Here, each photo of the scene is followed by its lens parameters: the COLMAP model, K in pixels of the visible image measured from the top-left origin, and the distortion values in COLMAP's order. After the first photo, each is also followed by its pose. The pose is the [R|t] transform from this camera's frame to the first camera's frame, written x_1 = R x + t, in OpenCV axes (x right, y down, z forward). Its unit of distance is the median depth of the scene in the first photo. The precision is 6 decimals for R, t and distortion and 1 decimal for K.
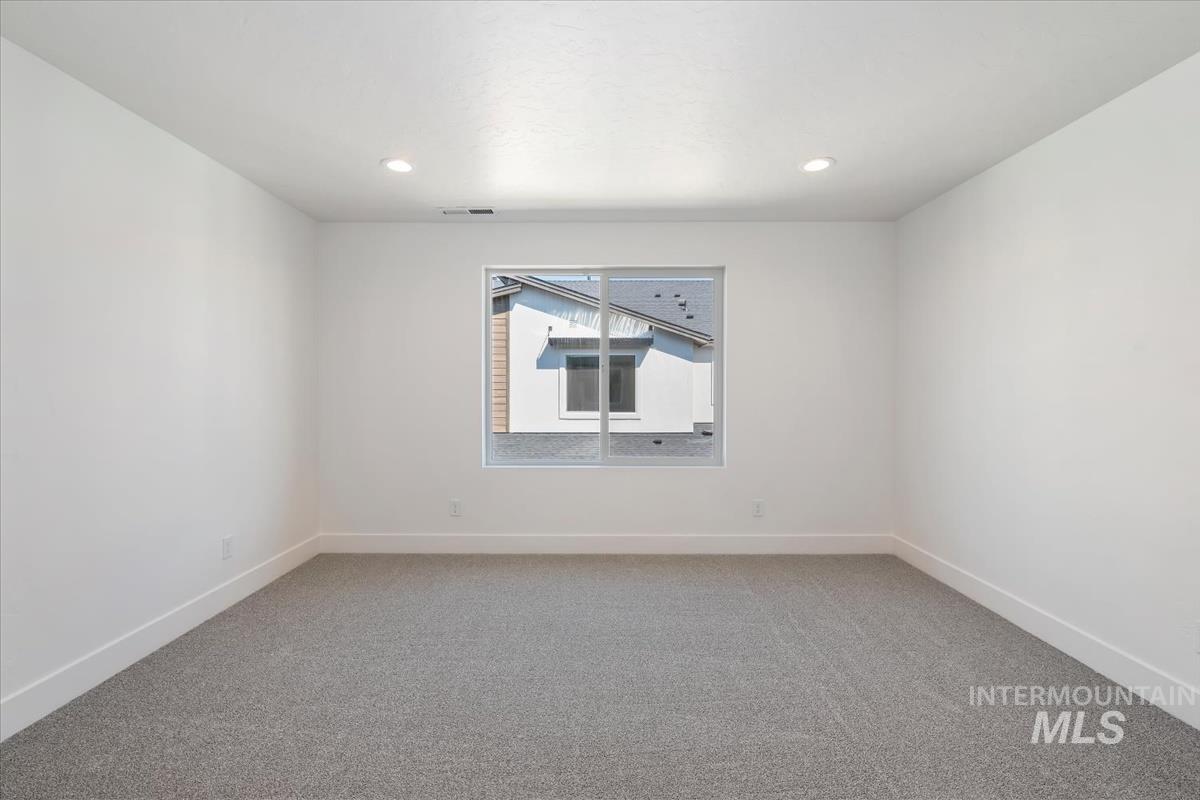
lens RADIAL K [[527.2, 0, 596.3], [0, 527.2, 393.0], [0, 0, 1]] dist [-0.009407, -0.000917]
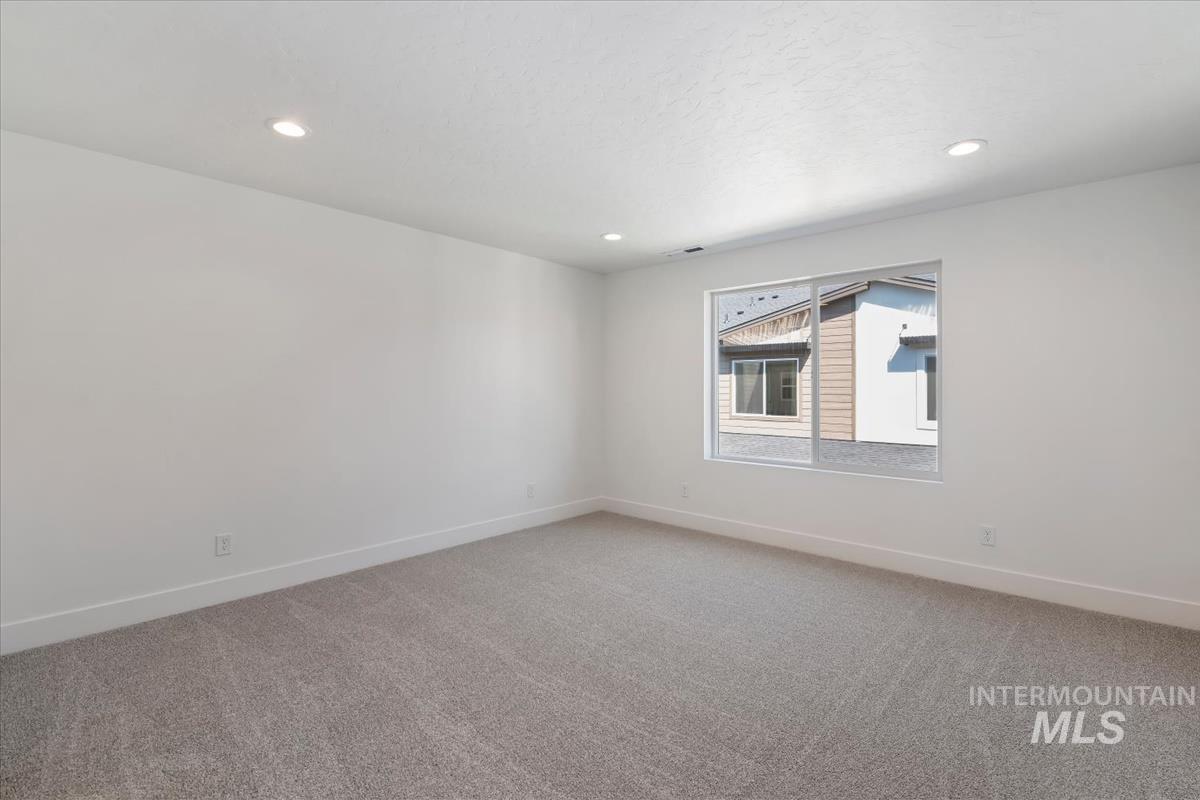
lens RADIAL K [[535.3, 0, 589.8], [0, 535.3, 390.8], [0, 0, 1]] dist [-0.001825, -0.000837]
pose [[0.739823, 0.004263, -0.672788, 0.144704], [-0.012332, 0.999898, -0.007225, -0.000744], [0.672688, 0.013642, 0.739800, -0.027706]]
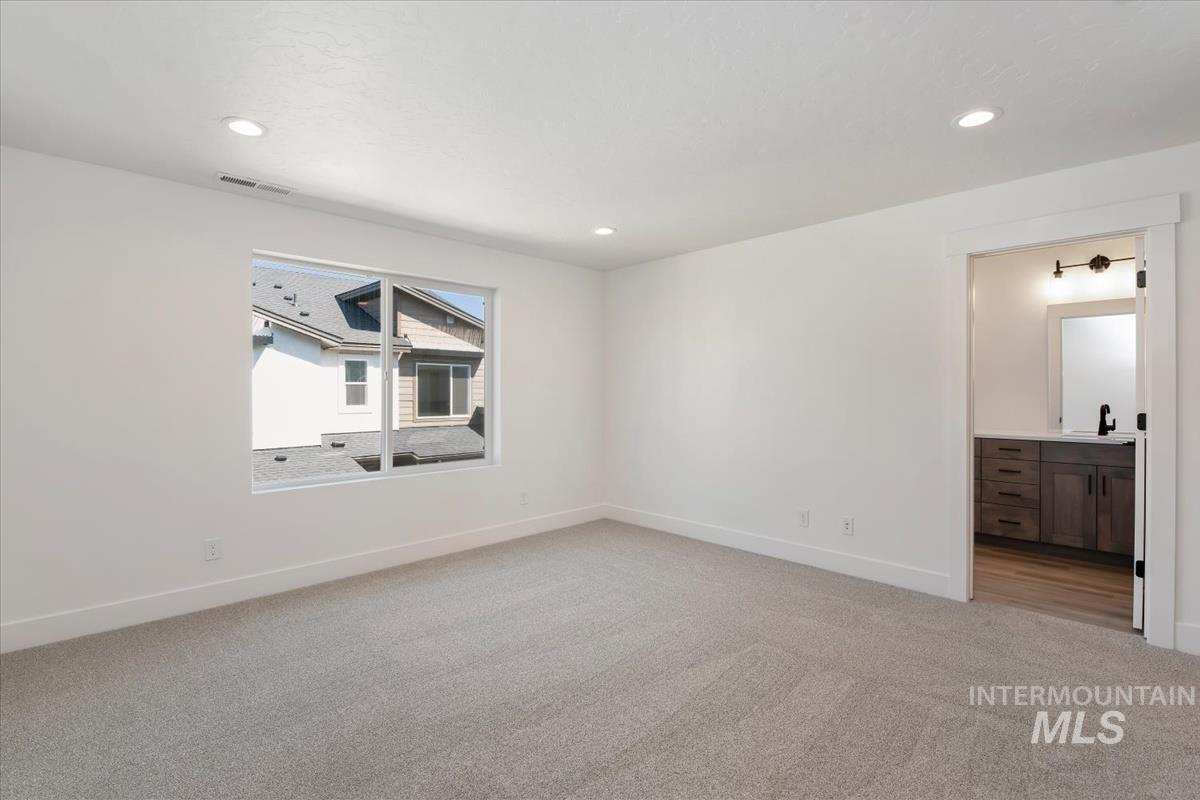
lens RADIAL K [[559.6, 0, 597.6], [0, 559.6, 396.4], [0, 0, 1]] dist [-0.004440, -0.001170]
pose [[0.707362, -0.006216, 0.706824, -0.157573], [0.010226, 0.999947, -0.001439, -0.001363], [-0.706778, 0.008246, 0.707388, -0.001285]]
